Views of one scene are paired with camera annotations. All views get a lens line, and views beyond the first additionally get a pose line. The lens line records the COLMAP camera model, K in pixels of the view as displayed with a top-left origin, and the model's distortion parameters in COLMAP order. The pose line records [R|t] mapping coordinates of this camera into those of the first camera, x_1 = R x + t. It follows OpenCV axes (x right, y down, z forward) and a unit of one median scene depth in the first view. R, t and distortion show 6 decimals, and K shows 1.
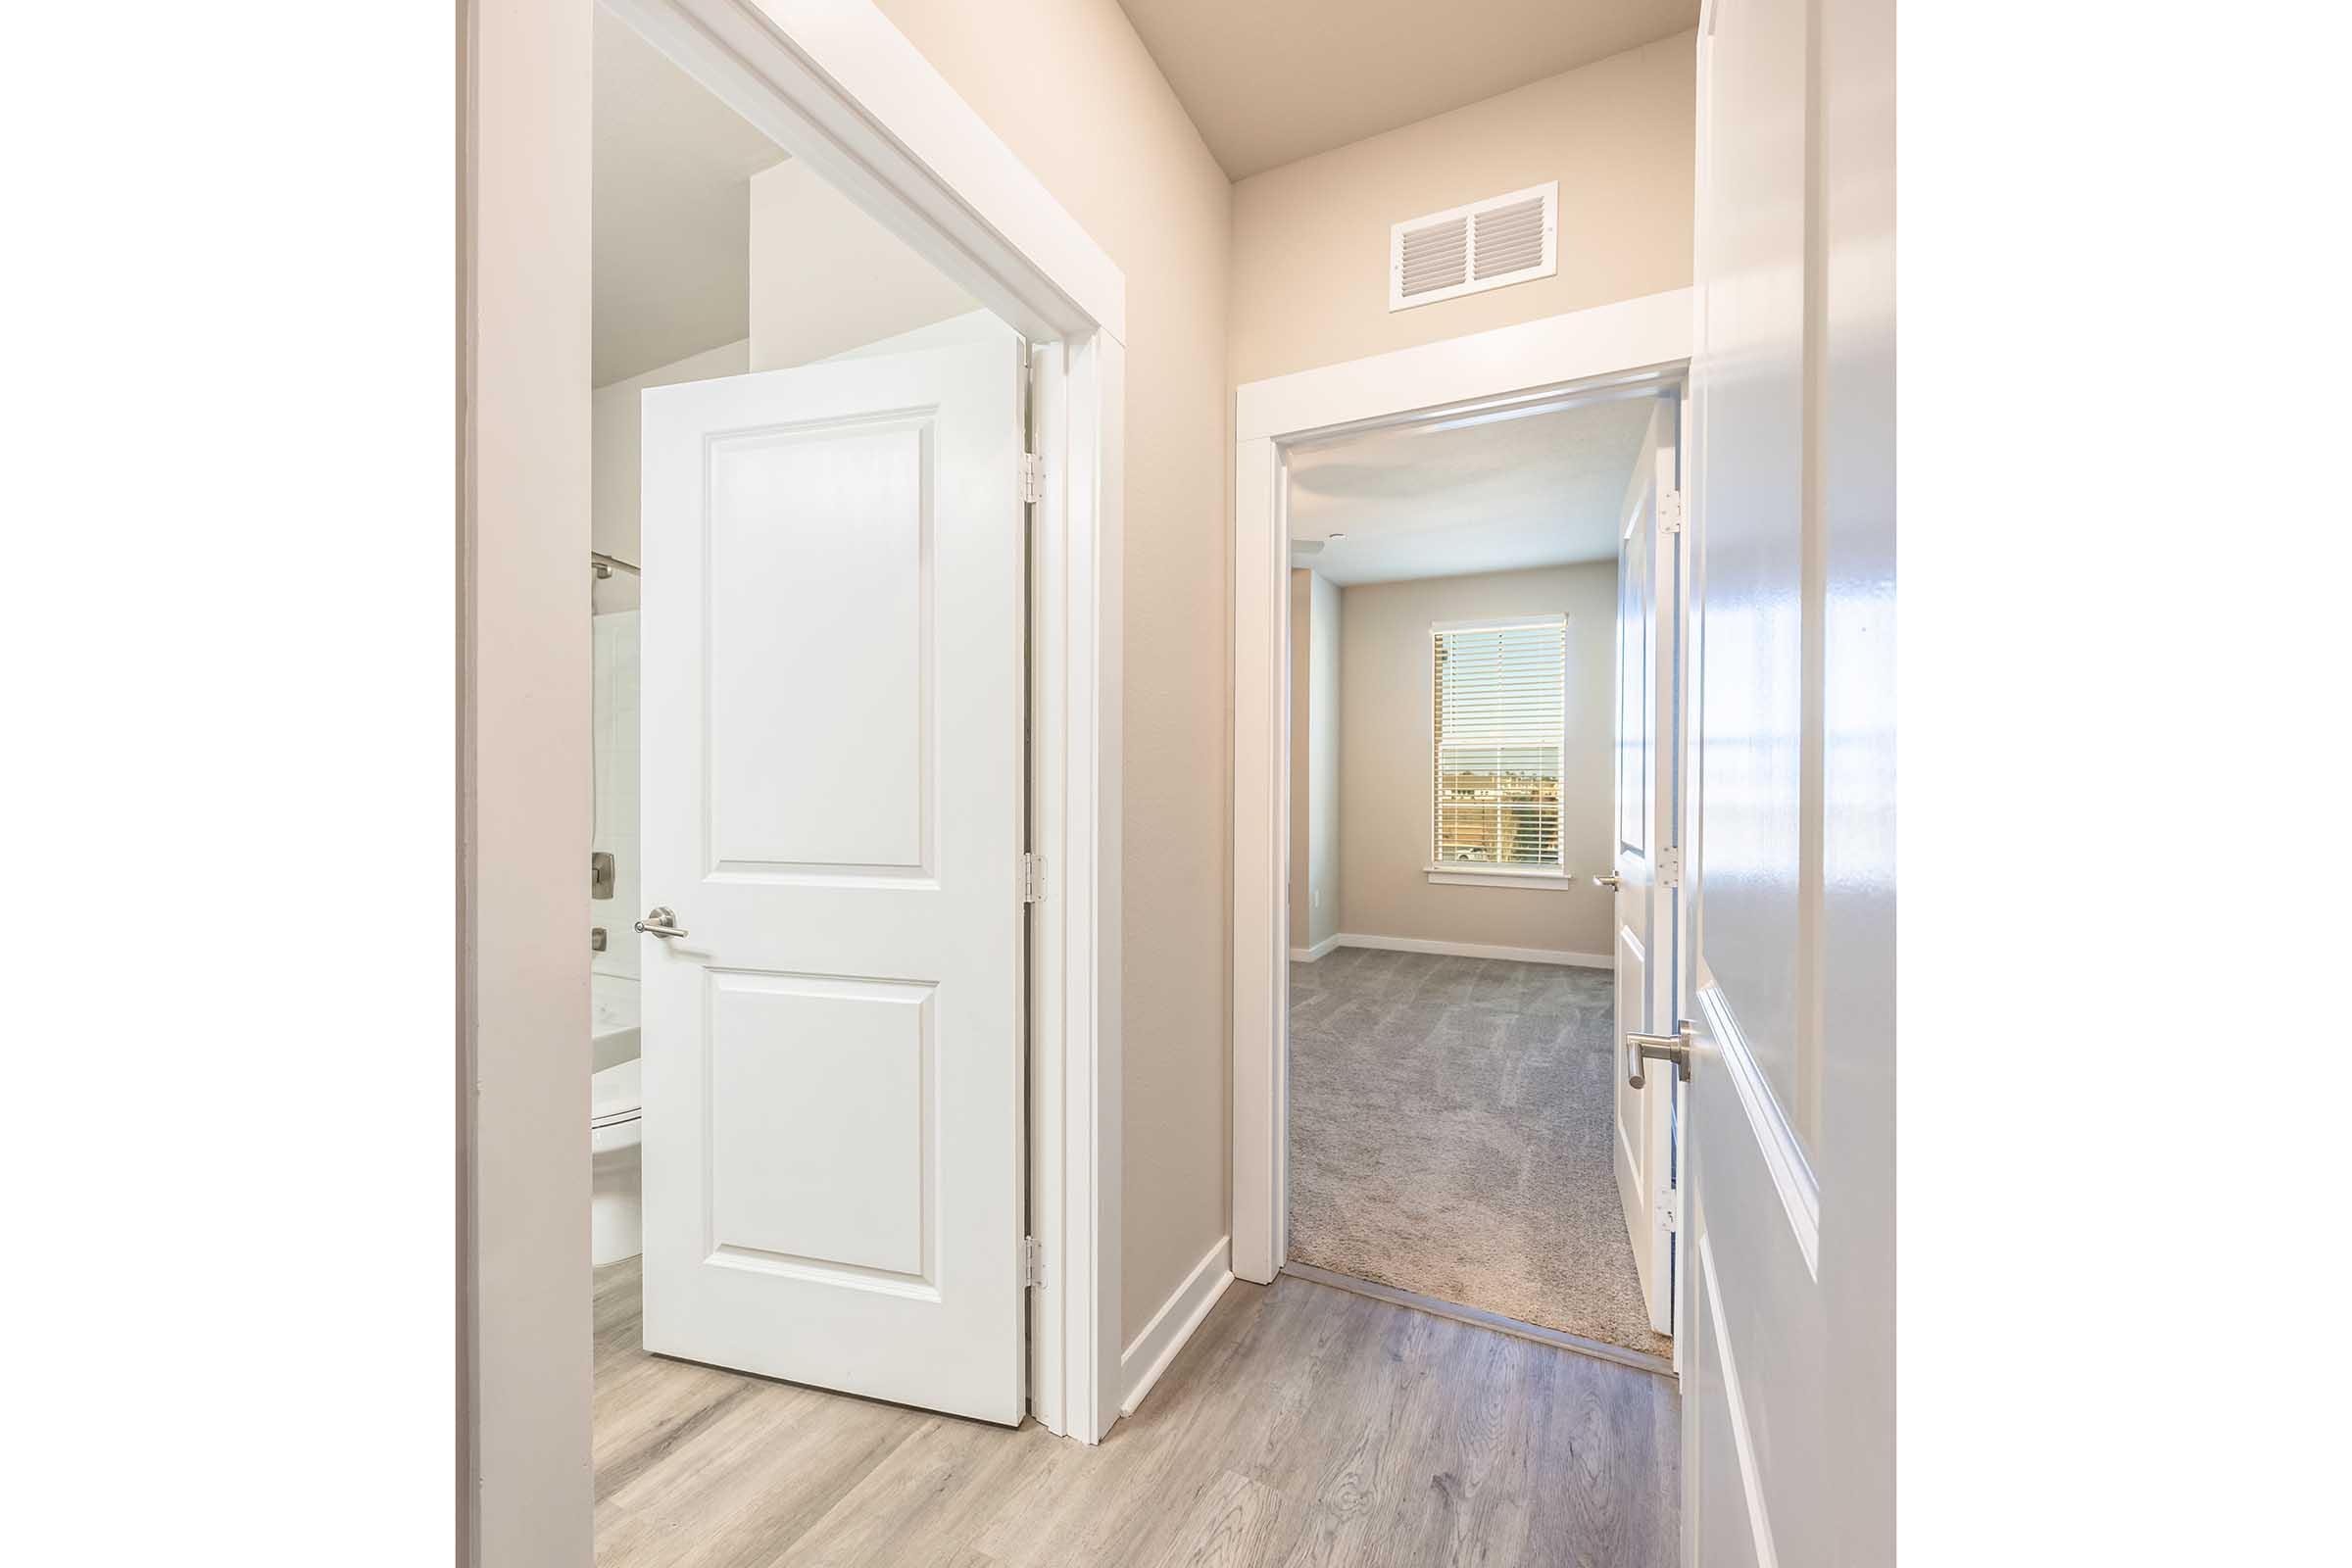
lens RADIAL K [[934.0, 0, 1176.0], [0, 934.0, 784.0], [0, 0, 1]] dist [-0.001028, -0.000224]
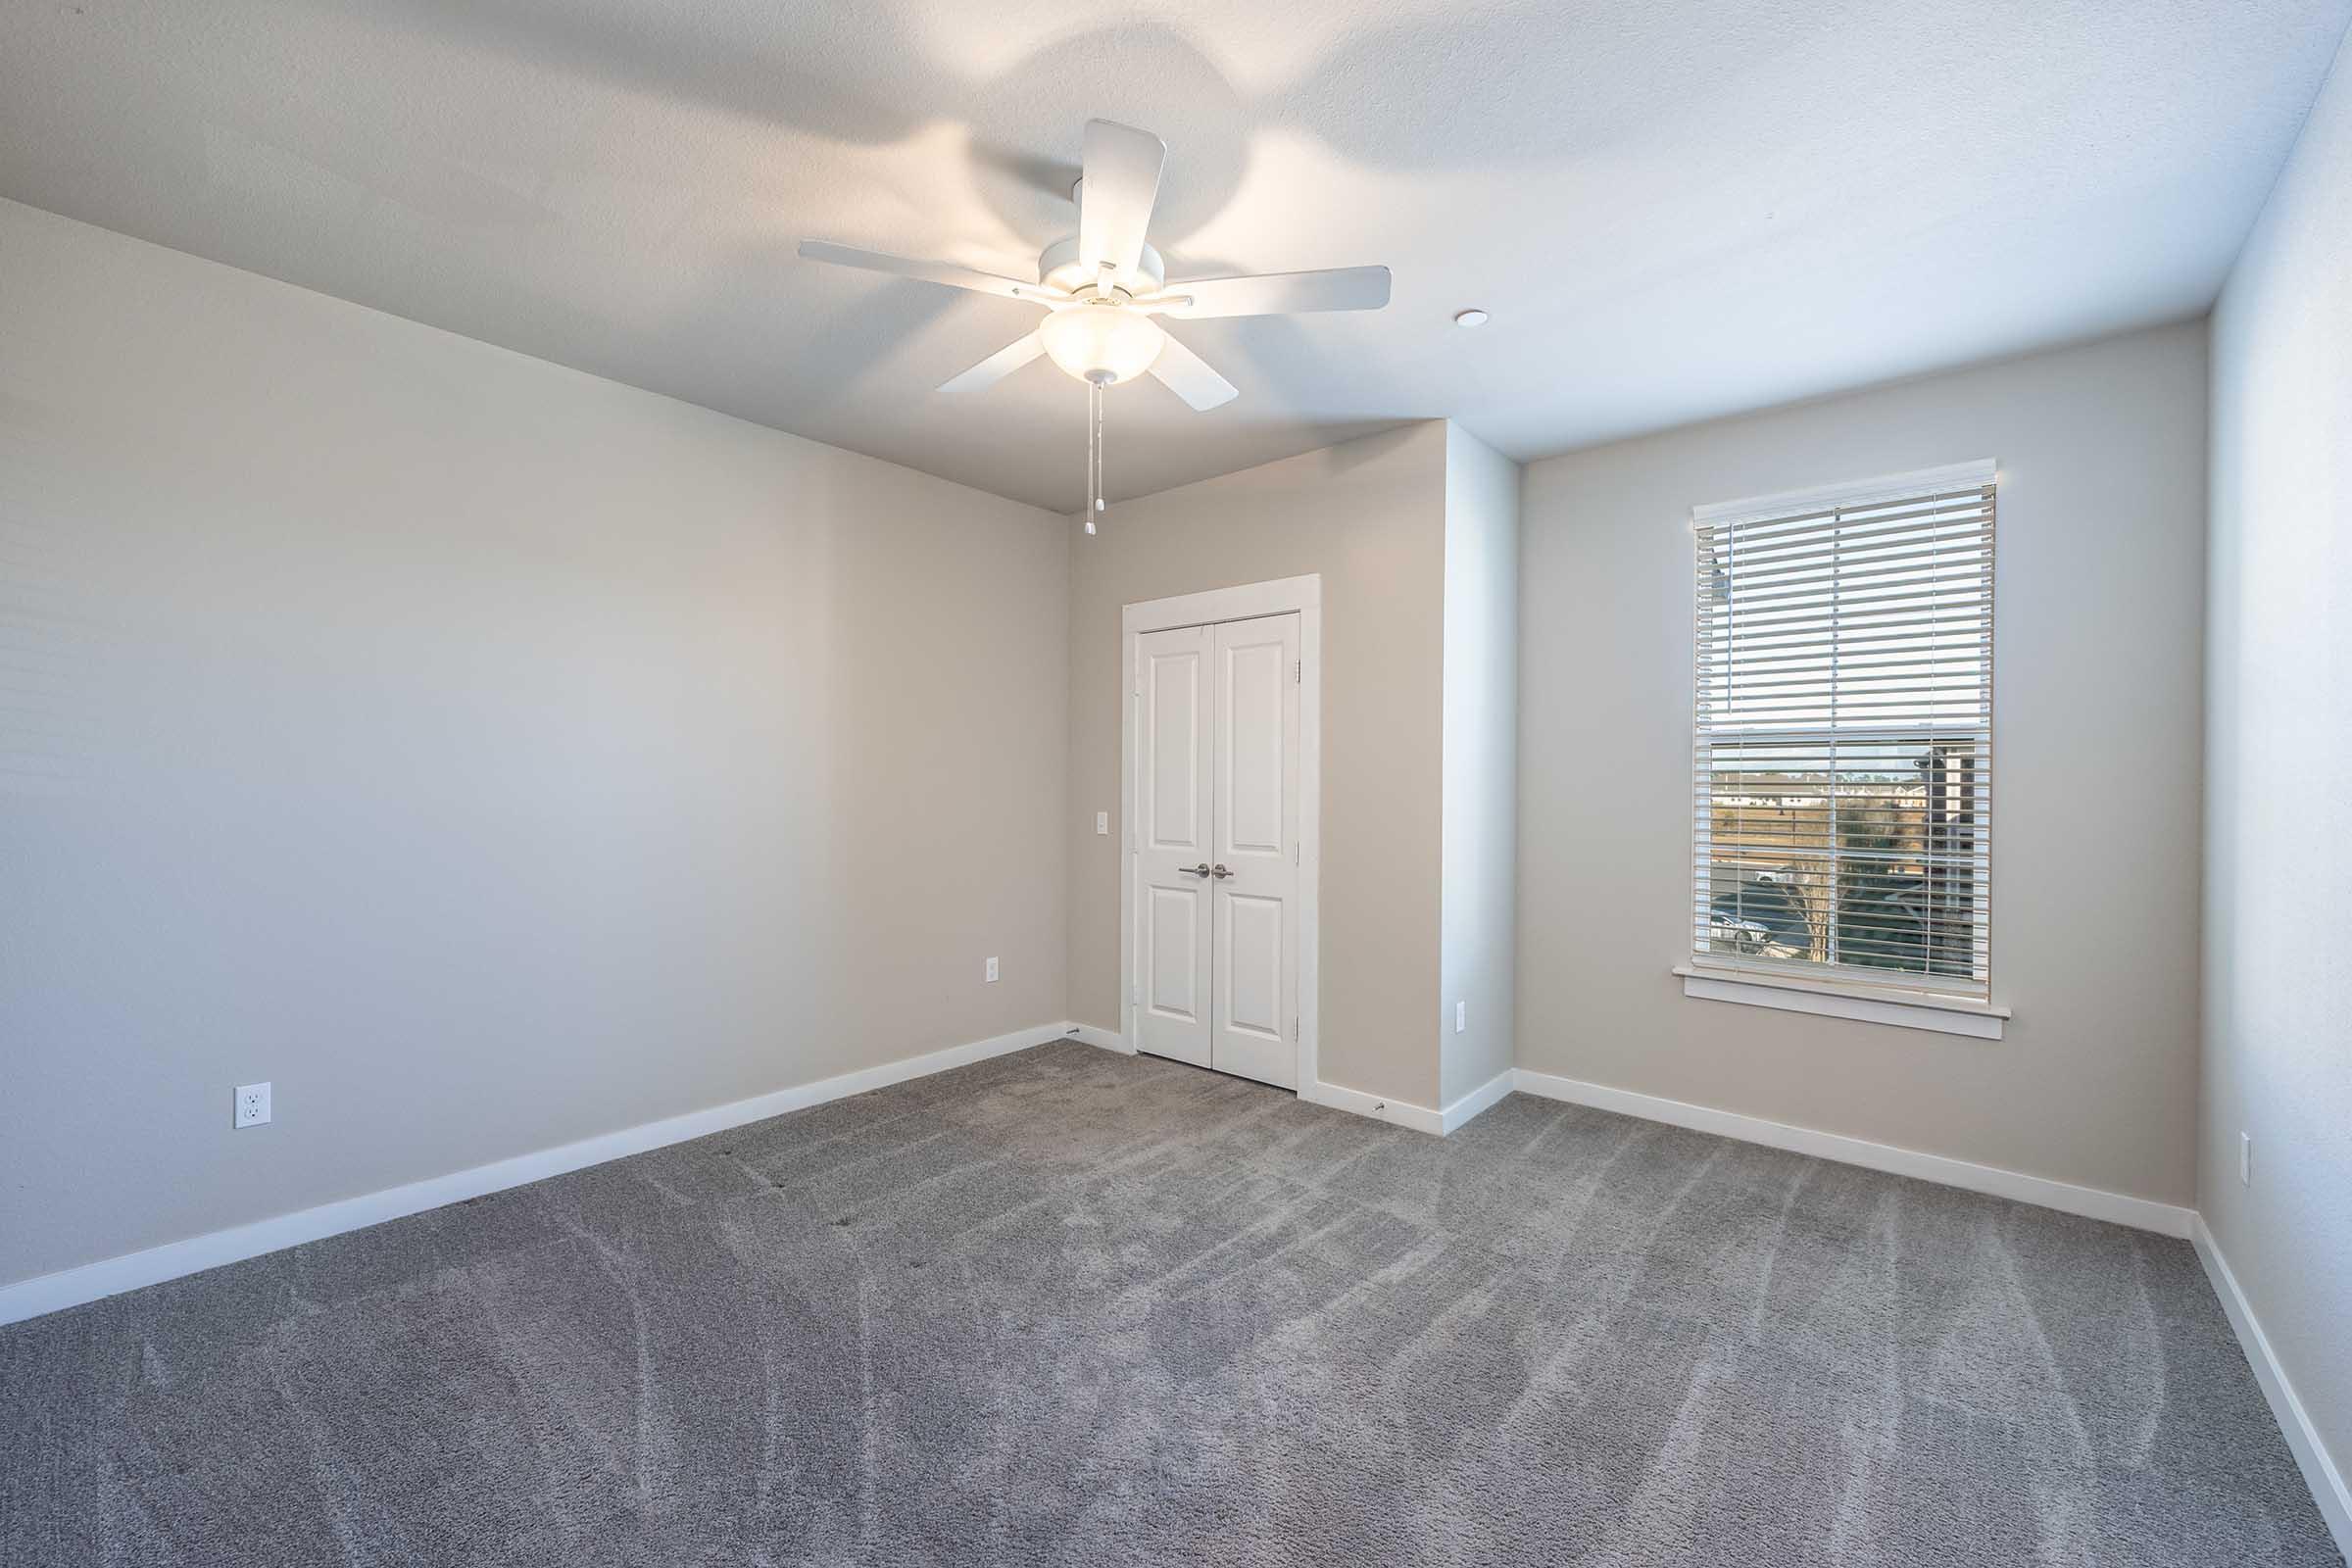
lens RADIAL K [[960.1, 0, 1176.0], [0, 960.1, 784.0], [0, 0, 1]] dist [-0.003195, -0.000179]
pose [[0.967612, 0.003681, -0.252414, 0.133170], [-0.003610, 0.999993, 0.000745, -0.014936], [0.252415, 0.000190, 0.967619, 0.414123]]
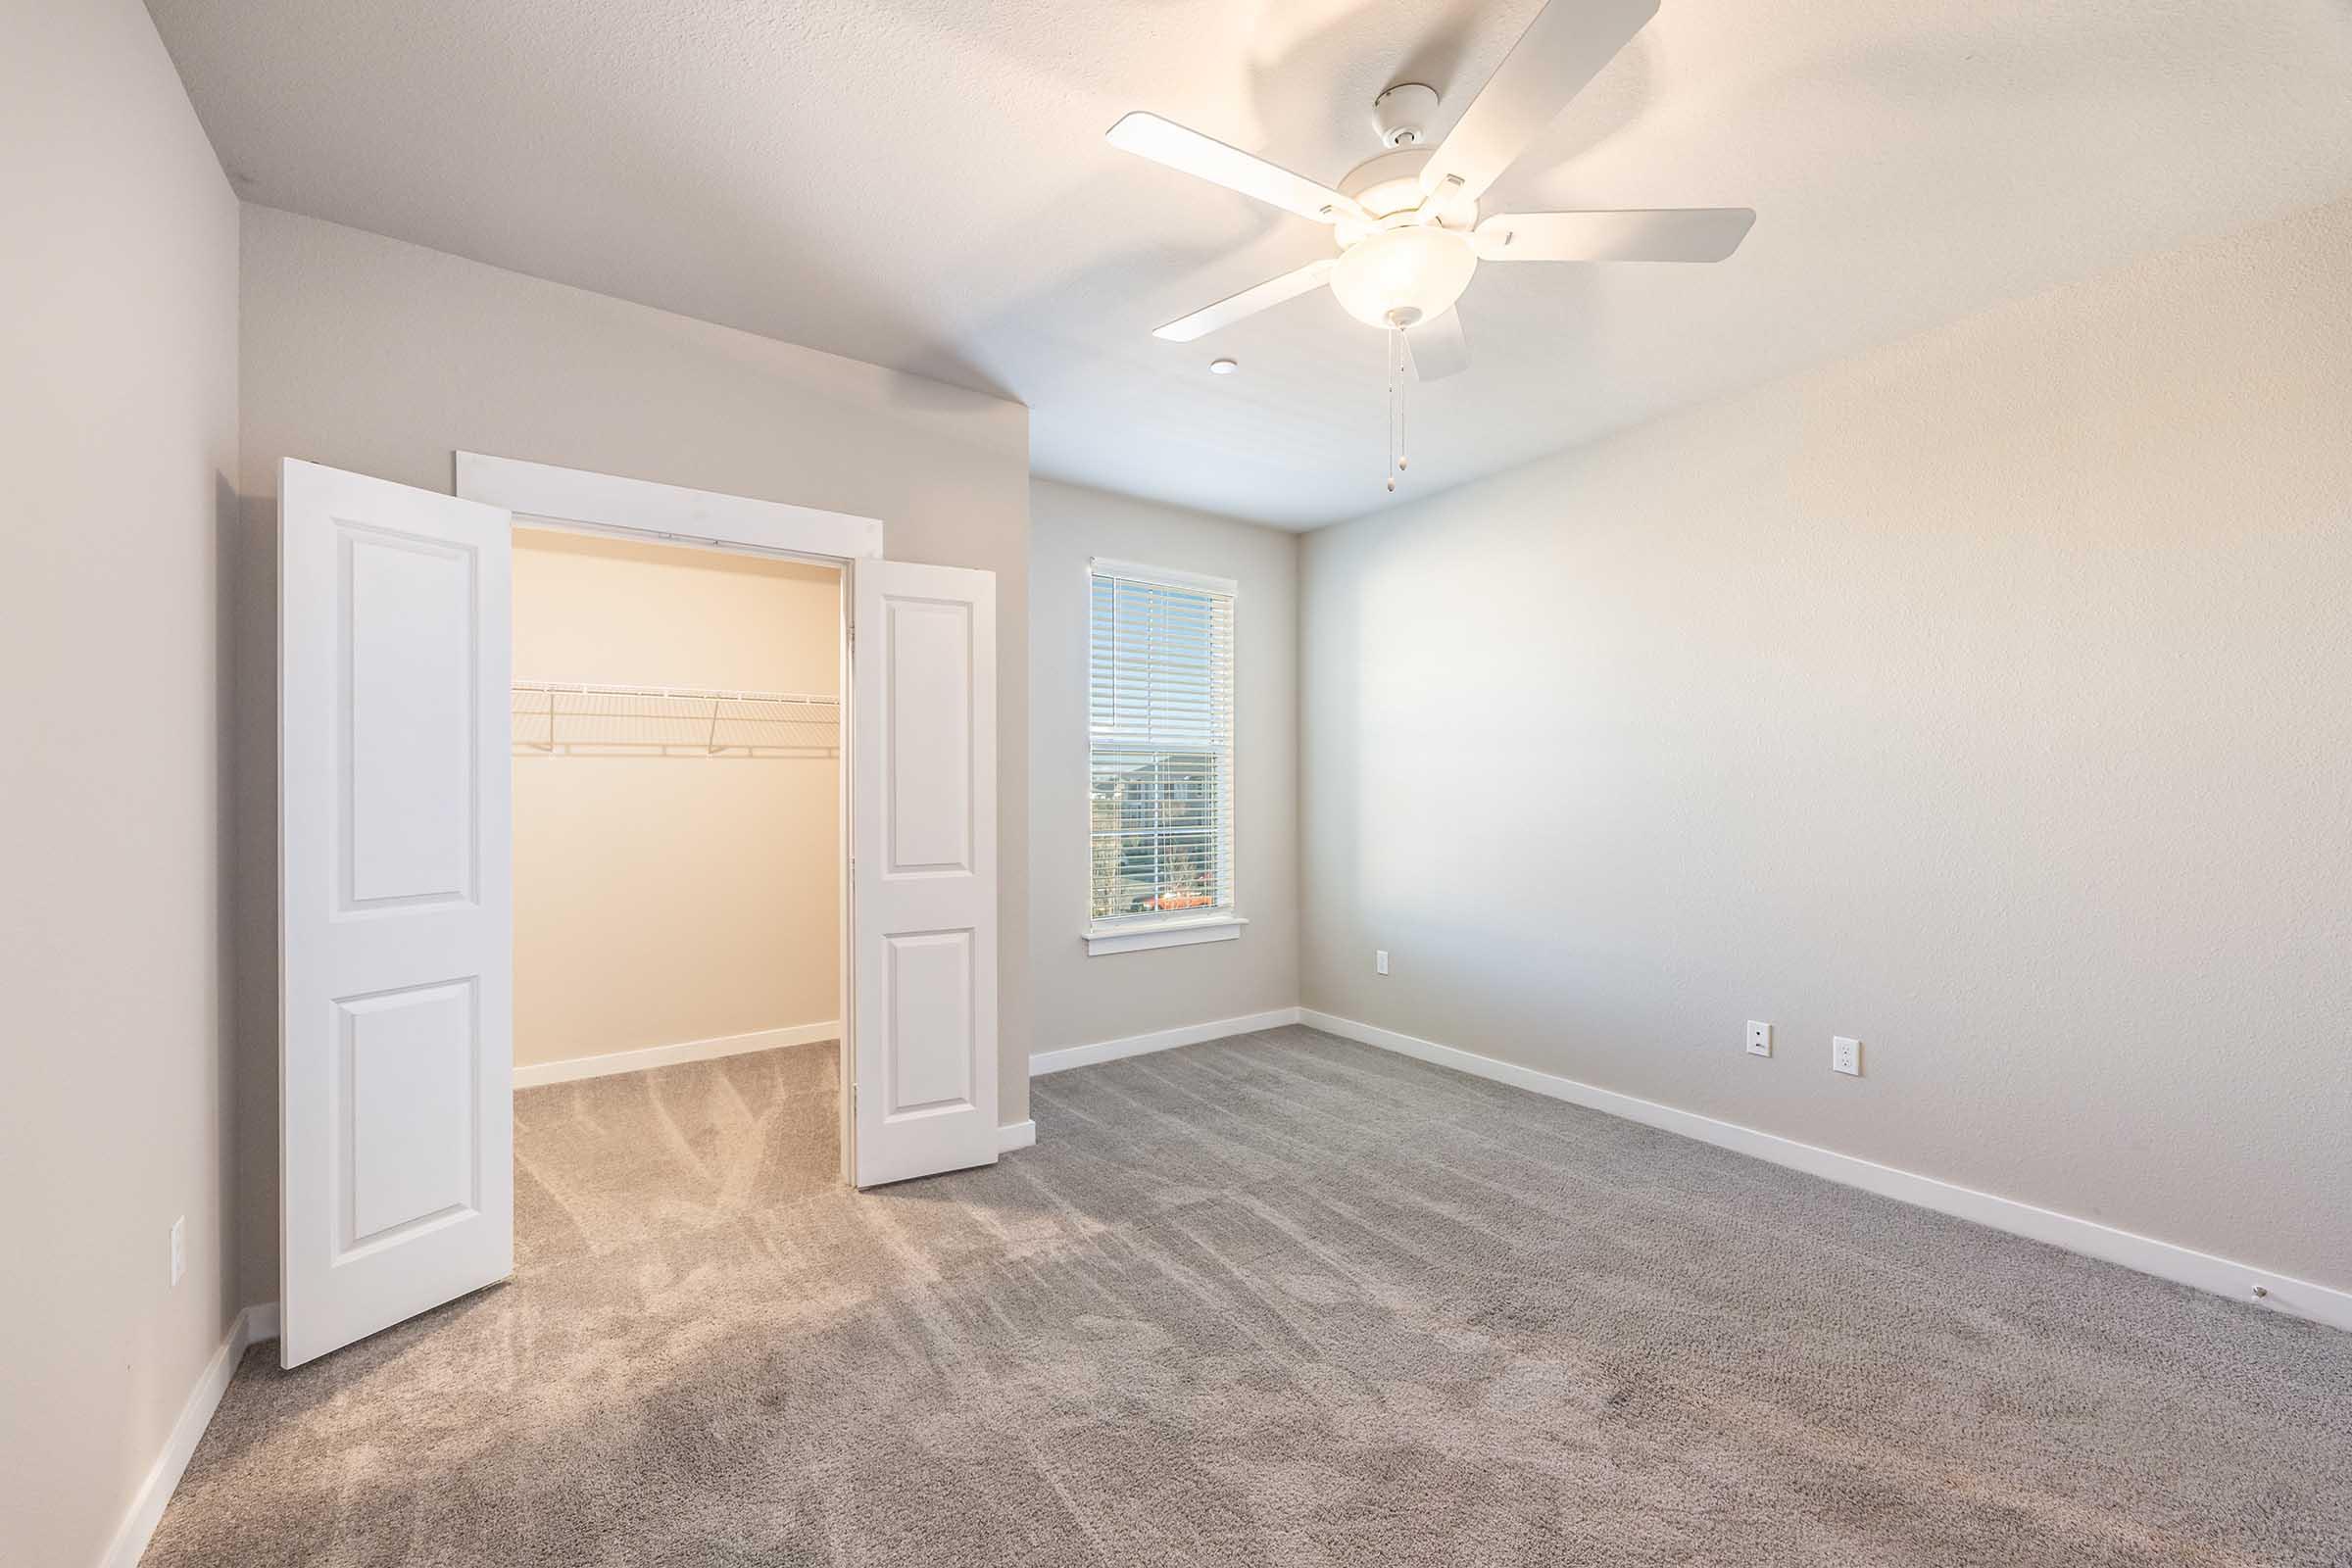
lens RADIAL K [[934.0, 0, 1176.0], [0, 934.0, 784.0], [0, 0, 1]] dist [-0.001028, -0.000224]
pose [[0.454661, -0.000394, 0.890664, -0.290663], [-0.002528, 0.999995, 0.001733, -0.015527], [-0.890661, -0.003039, 0.454658, 0.679818]]
